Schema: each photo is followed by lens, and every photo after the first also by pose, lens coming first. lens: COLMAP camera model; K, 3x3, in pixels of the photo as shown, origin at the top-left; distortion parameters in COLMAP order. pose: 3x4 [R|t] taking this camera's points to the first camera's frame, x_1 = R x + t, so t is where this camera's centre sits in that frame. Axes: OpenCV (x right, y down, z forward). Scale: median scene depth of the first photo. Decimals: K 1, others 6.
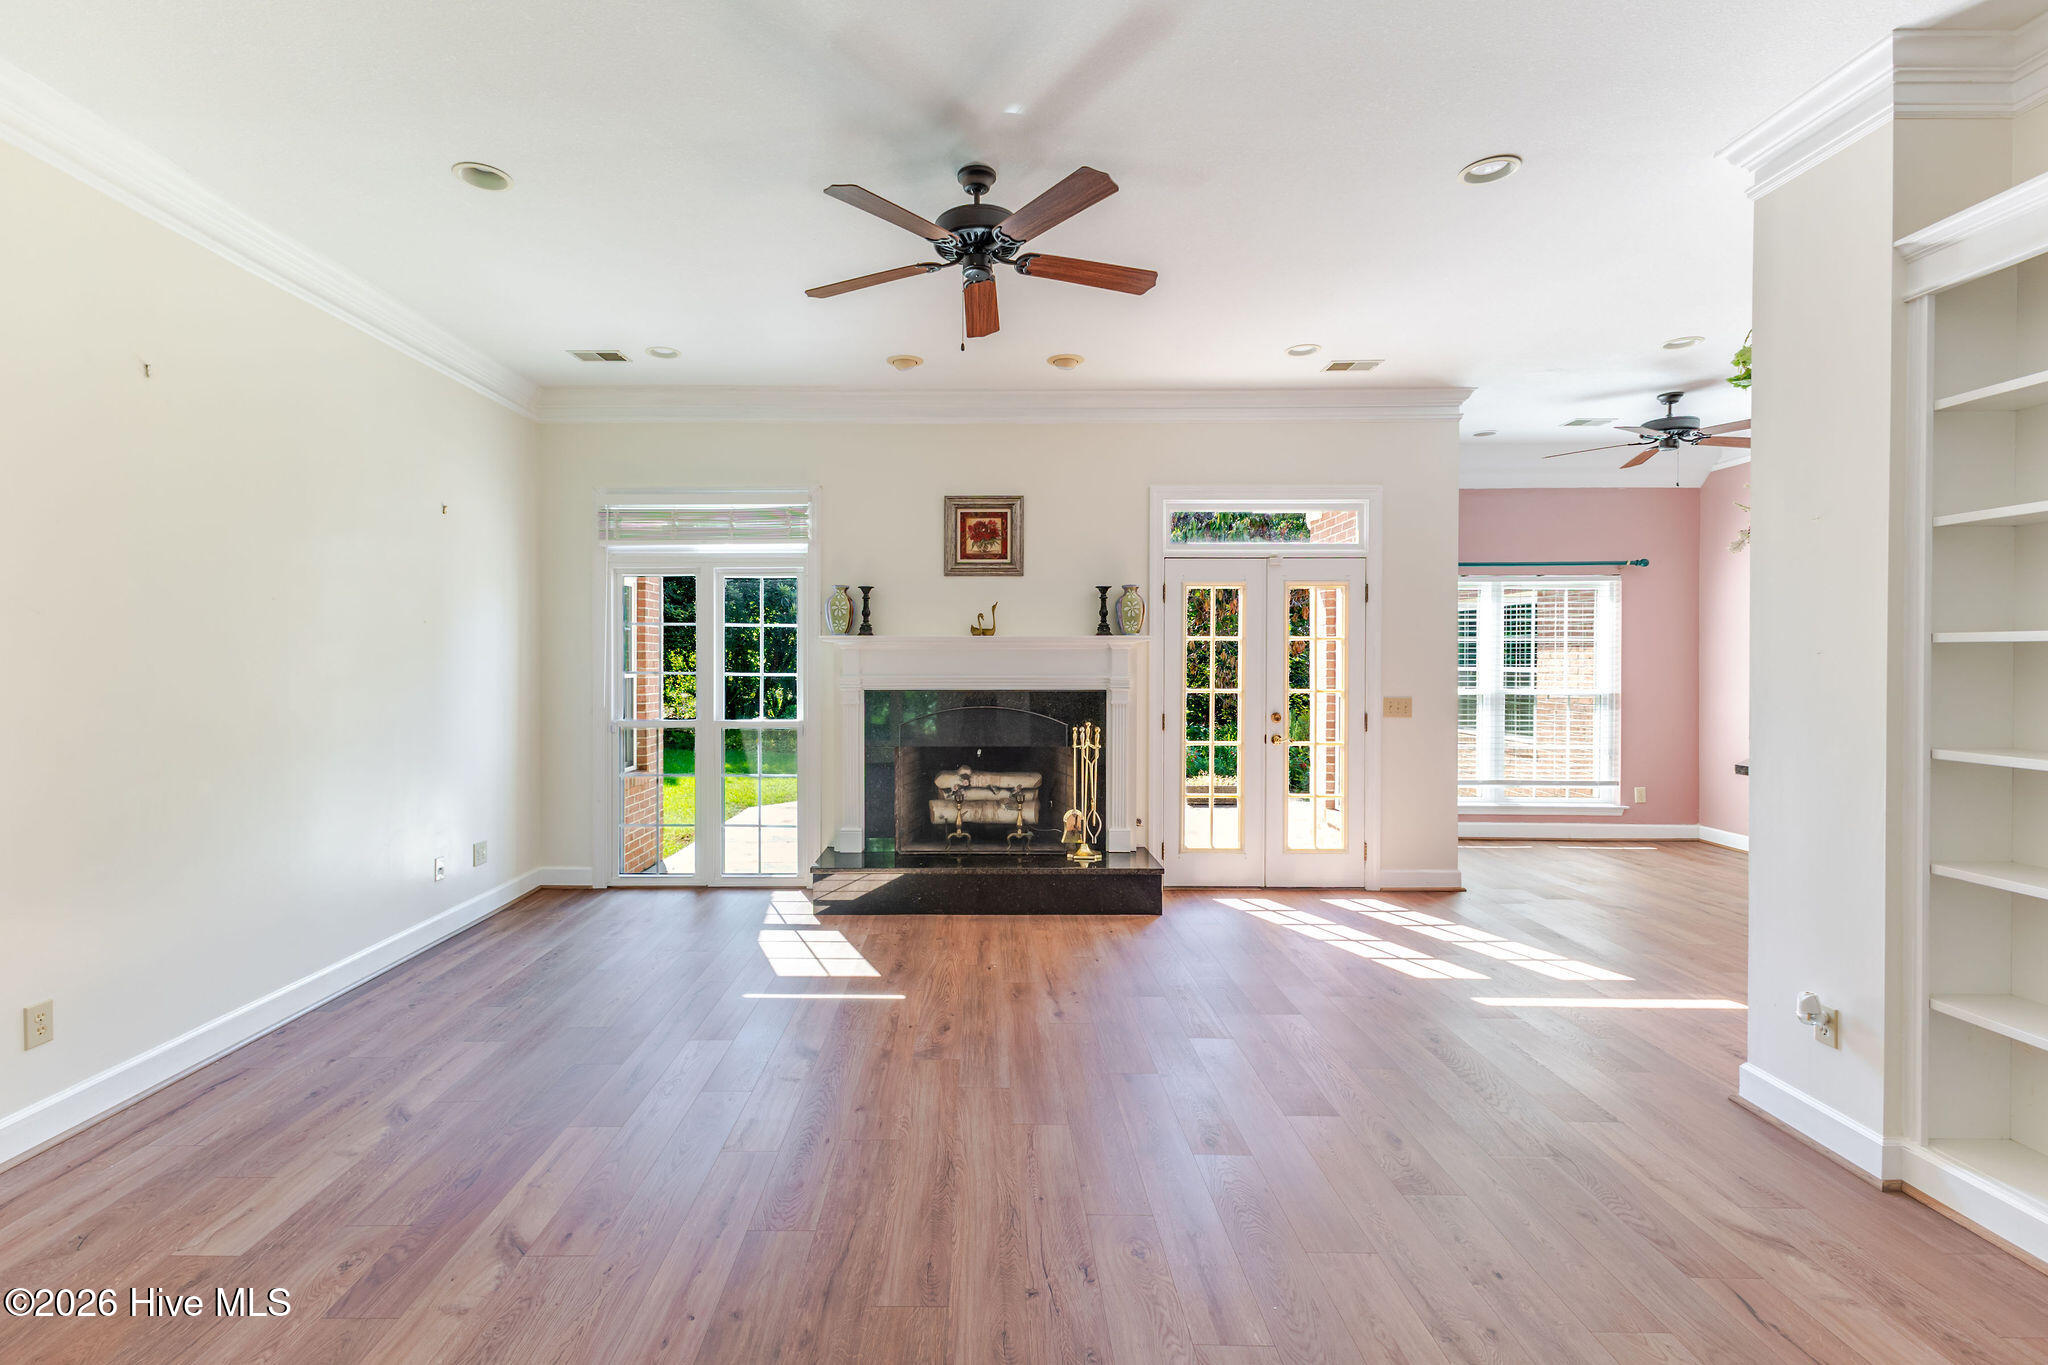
lens RADIAL K [[901.0, 0, 970.5], [0, 901.0, 670.4], [0, 0, 1]] dist [0.001657, 0.000363]
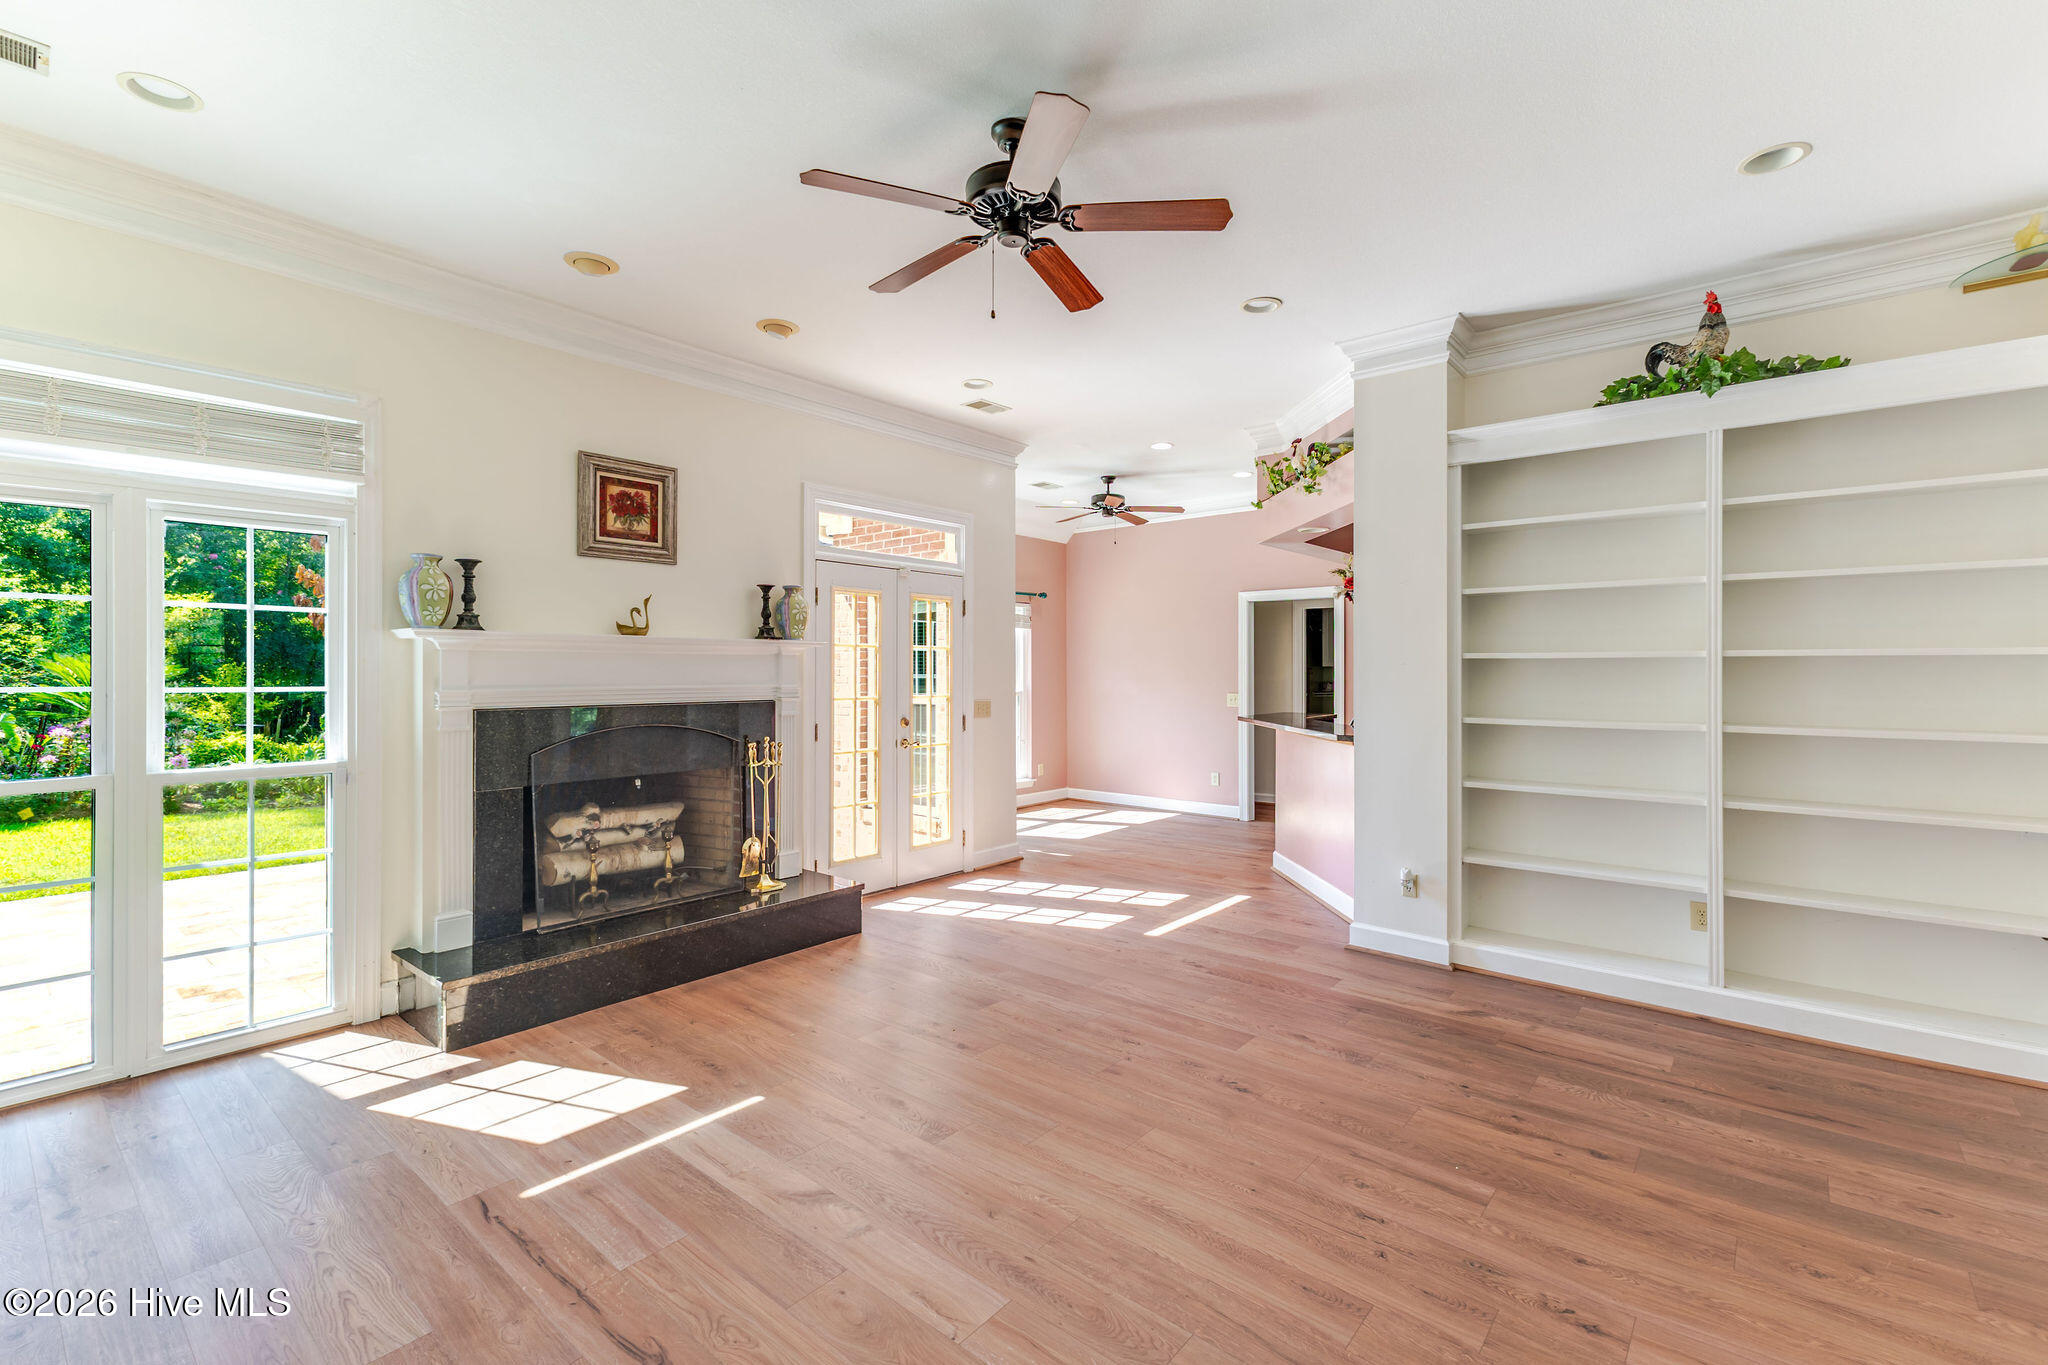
lens RADIAL K [[890.5, 0, 1028.4], [0, 890.5, 671.6], [0, 0, 1]] dist [0.006883, 0.000145]
pose [[0.636240, -0.000506, 0.771491, -0.374027], [0.006459, 0.999968, -0.004670, -0.001123], [-0.771464, 0.007954, 0.636223, 0.233688]]
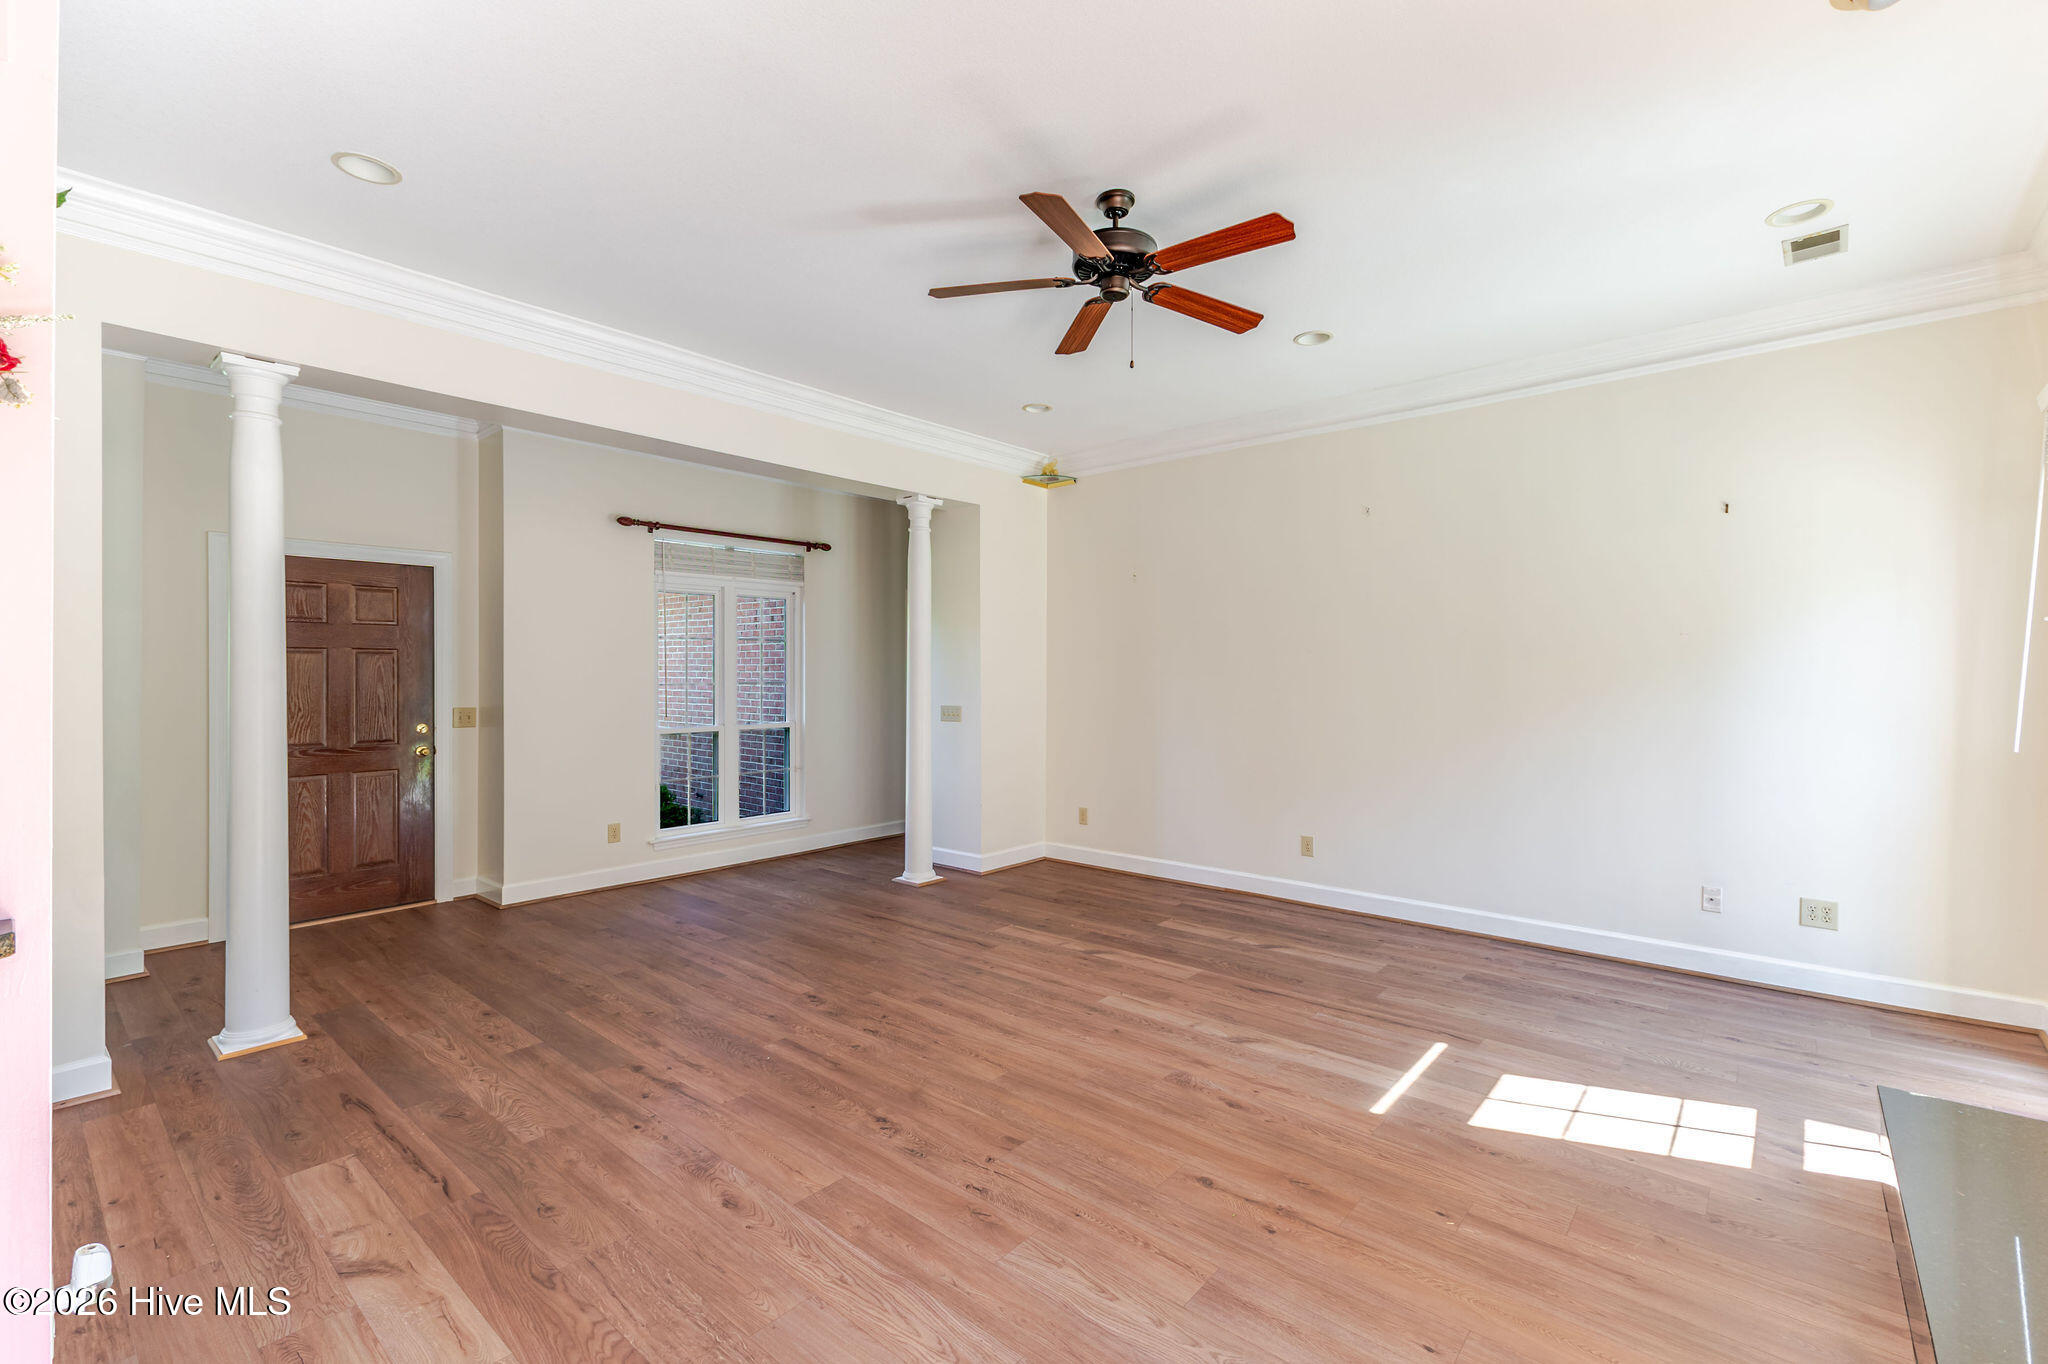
lens RADIAL K [[890.5, 0, 1028.4], [0, 890.5, 671.1], [0, 0, 1]] dist [0.006883, 0.000145]
pose [[-0.640419, -0.000162, -0.768026, 0.469925], [-0.007085, 0.999959, 0.005697, -0.011147], [0.767993, 0.009090, -0.640393, 0.874119]]
